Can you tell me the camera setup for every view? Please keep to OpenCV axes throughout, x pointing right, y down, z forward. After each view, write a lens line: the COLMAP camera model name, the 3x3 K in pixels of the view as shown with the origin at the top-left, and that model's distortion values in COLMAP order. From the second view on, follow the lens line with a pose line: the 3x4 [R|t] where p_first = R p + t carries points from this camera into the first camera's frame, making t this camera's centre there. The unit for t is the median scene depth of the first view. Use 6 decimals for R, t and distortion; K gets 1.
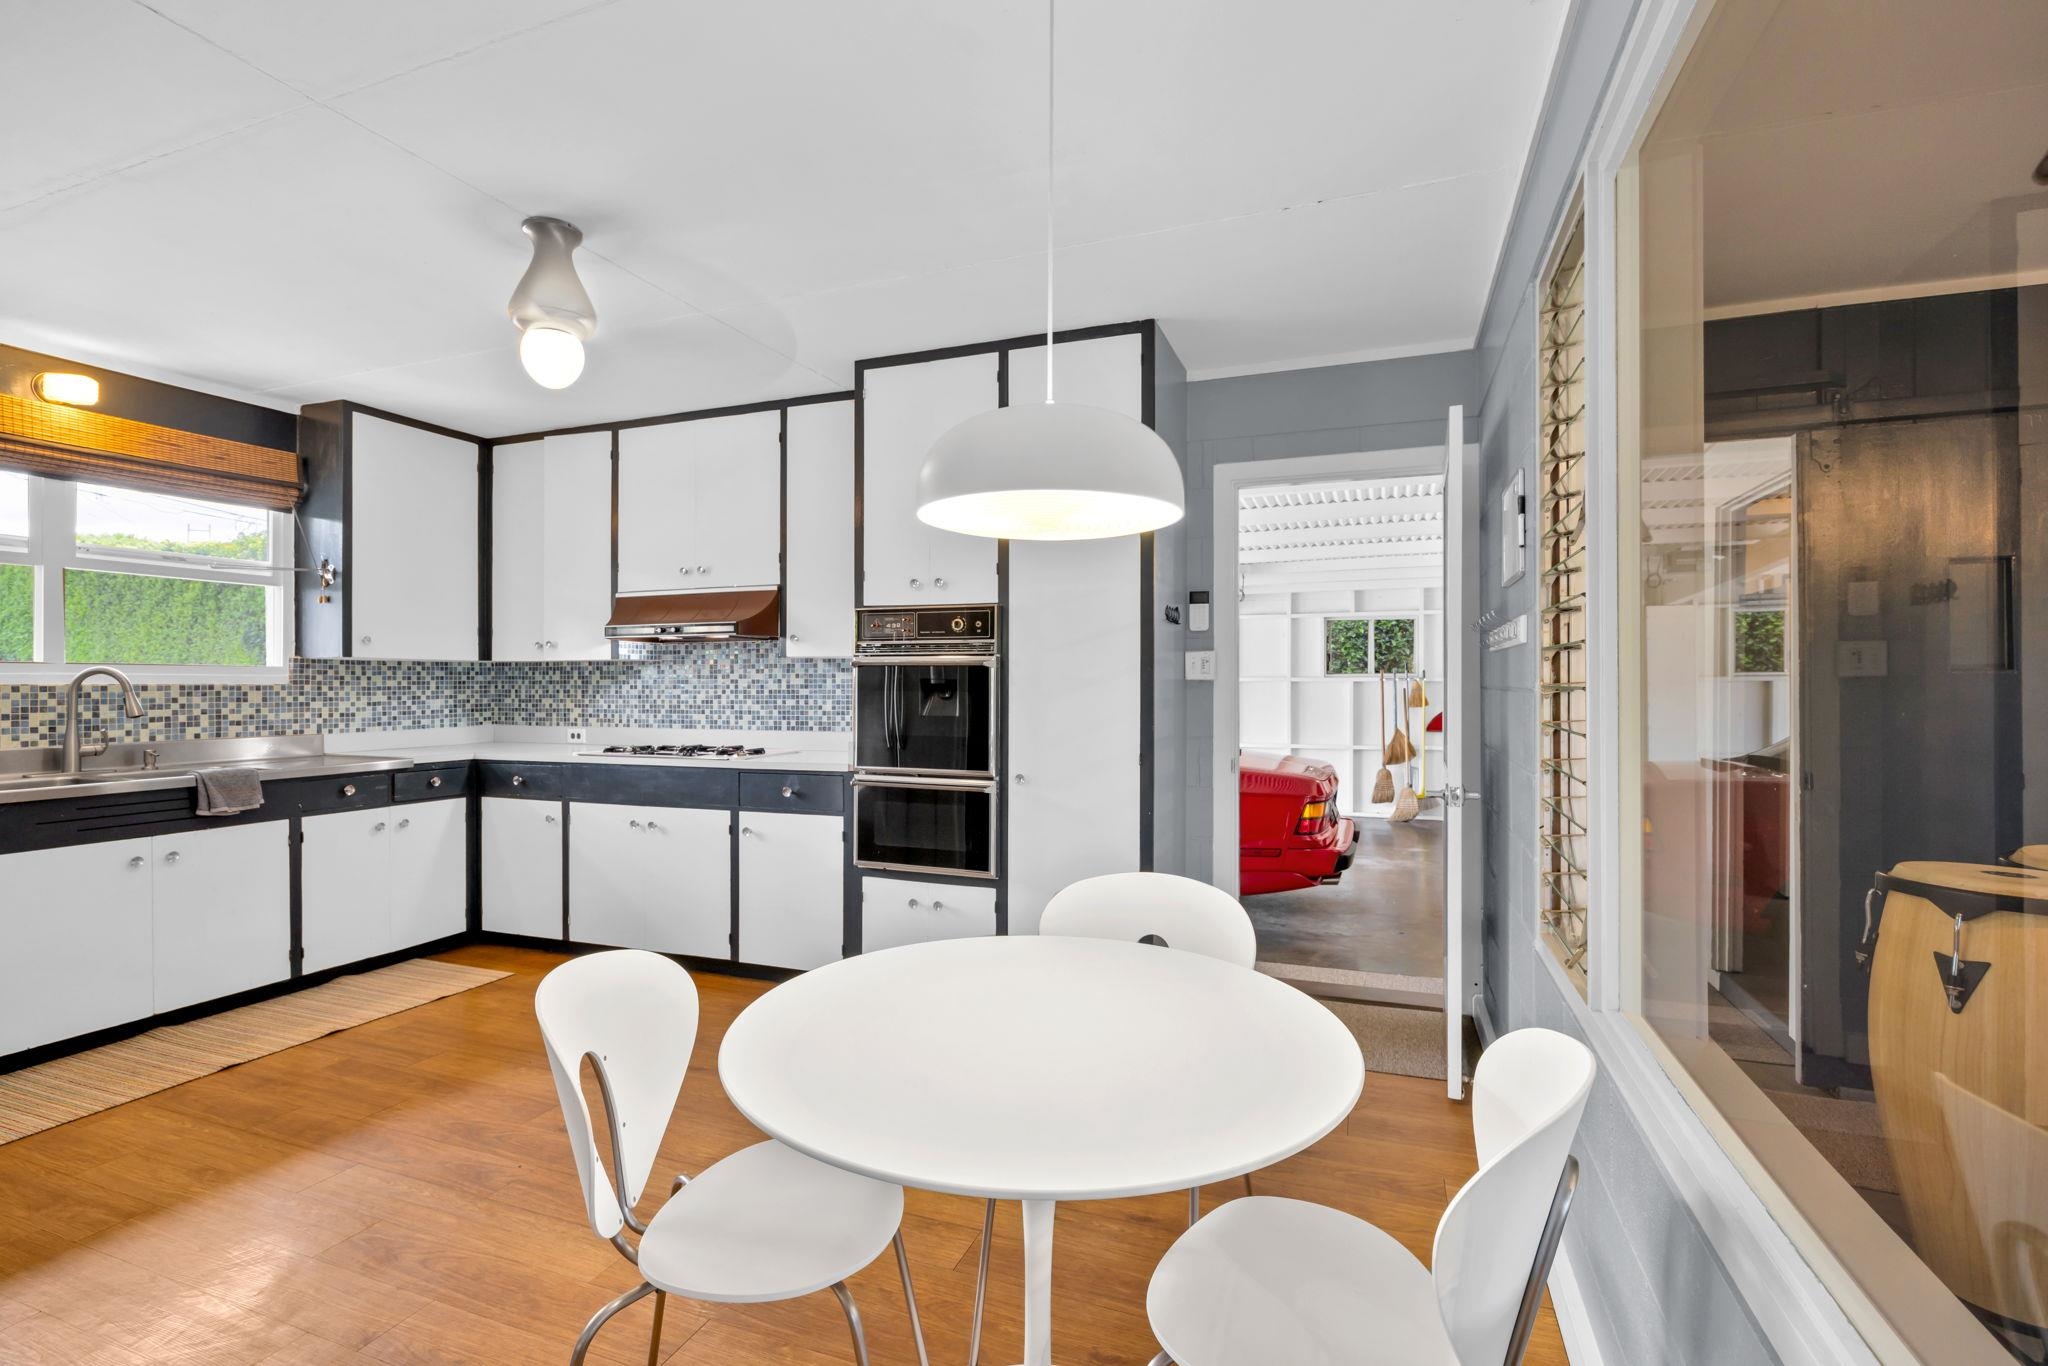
lens RADIAL K [[915.6, 0, 1024.0], [0, 915.6, 683.0], [0, 0, 1]] dist [-0.001361, -0.000158]
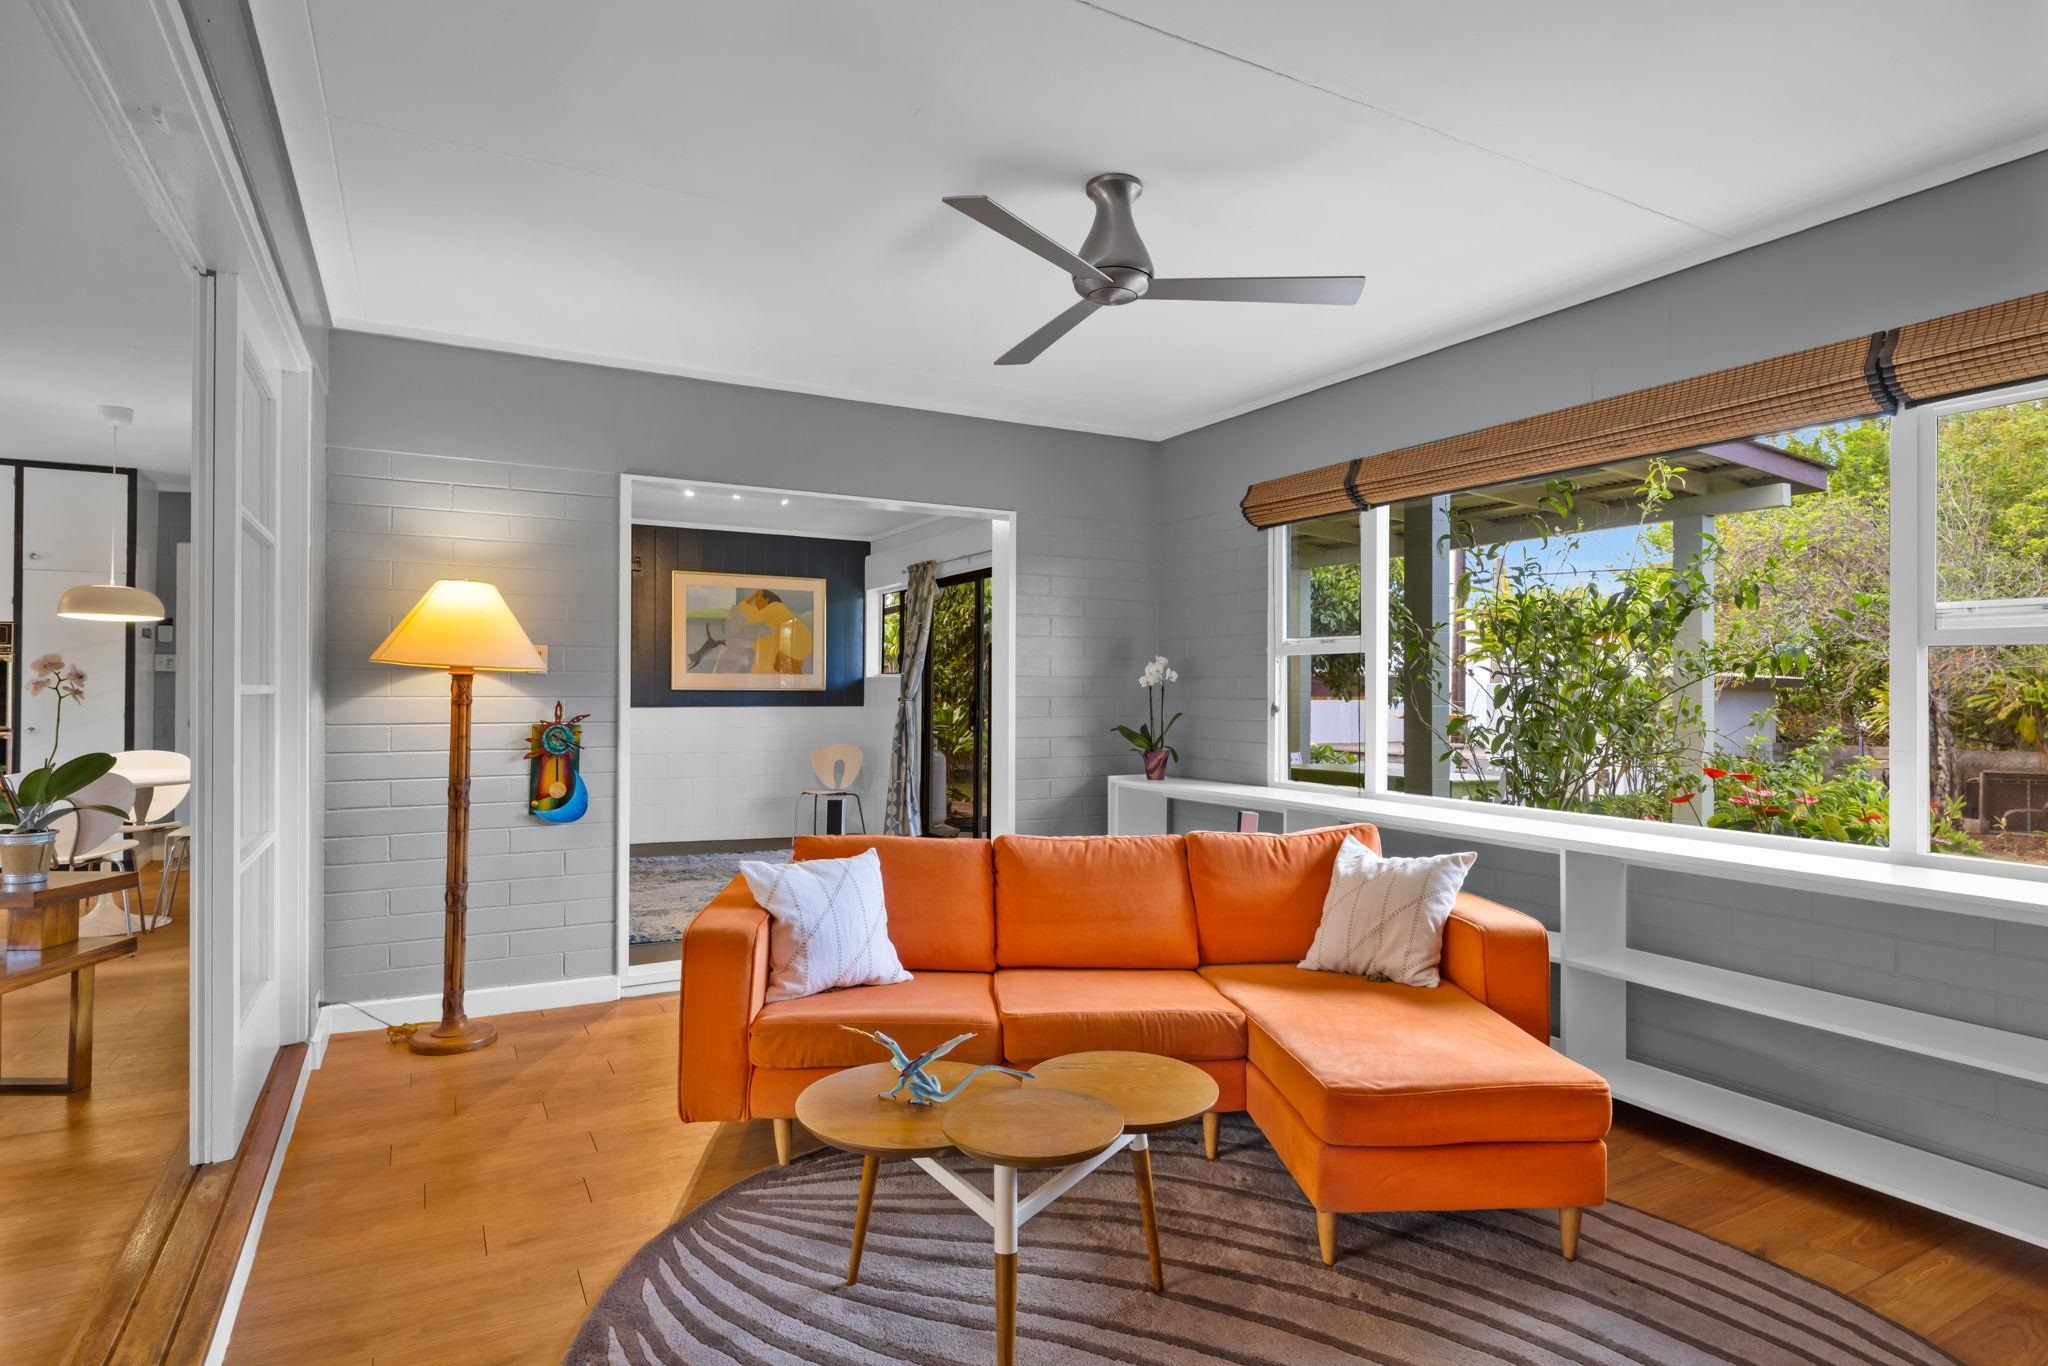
lens RADIAL K [[1069.4, 0, 1027.7], [0, 1069.4, 677.0], [0, 0, 1]] dist [-0.023569, -0.000297]
pose [[0.658375, 0.009111, 0.752635, -0.241282], [-0.006861, 0.999958, -0.006103, 0.009284], [-0.752659, -0.001146, 0.658409, -1.587155]]
